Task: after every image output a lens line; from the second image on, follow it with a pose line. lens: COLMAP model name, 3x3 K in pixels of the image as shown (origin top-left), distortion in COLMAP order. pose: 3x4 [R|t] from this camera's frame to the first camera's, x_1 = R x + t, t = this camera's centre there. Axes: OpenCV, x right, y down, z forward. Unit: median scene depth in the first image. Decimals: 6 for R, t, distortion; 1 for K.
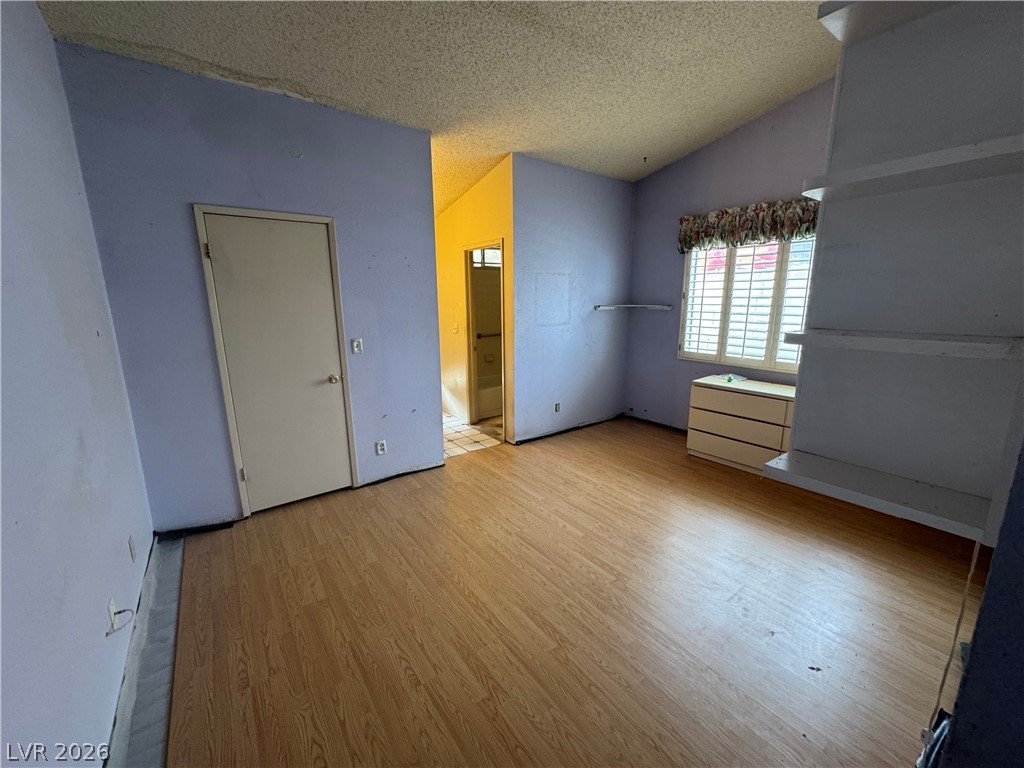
lens RADIAL K [[413.2, 0, 512.7], [0, 413.2, 384.3], [0, 0, 1]] dist [-0.004323, 0.000373]
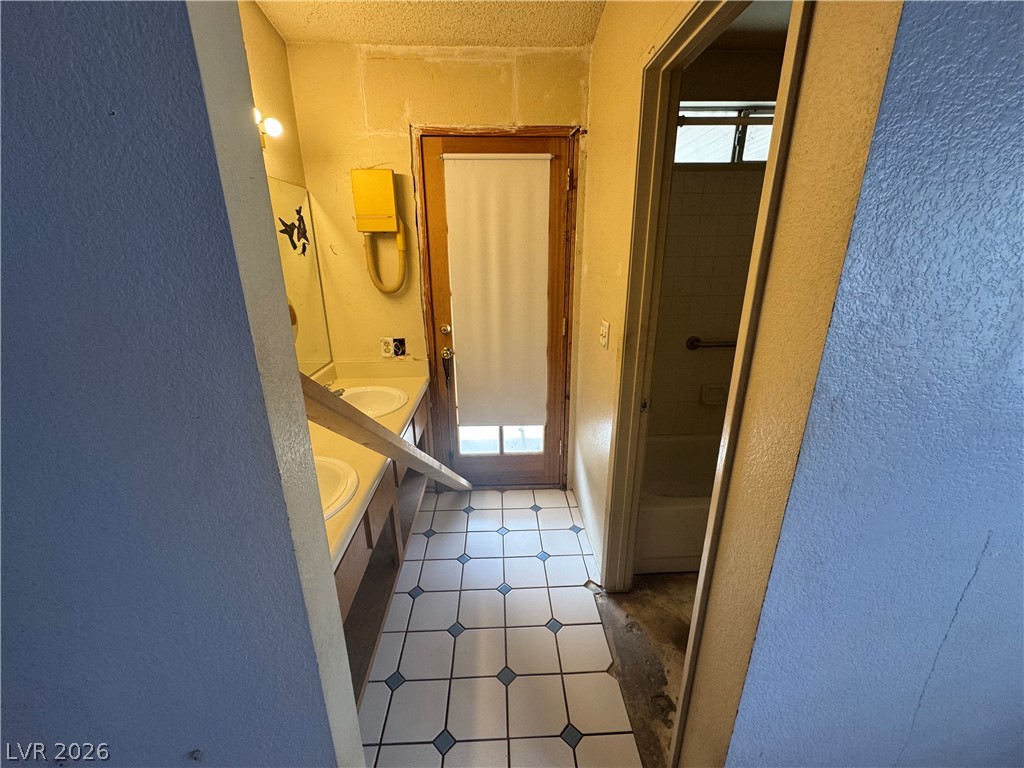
lens RADIAL K [[413.2, 0, 511.6], [0, 413.2, 384.4], [0, 0, 1]] dist [-0.004323, 0.000373]
pose [[0.834131, 0.172091, -0.524033, -0.008729], [-0.119270, 0.983879, 0.133255, -0.134498], [0.538517, -0.048651, 0.841209, 0.663228]]
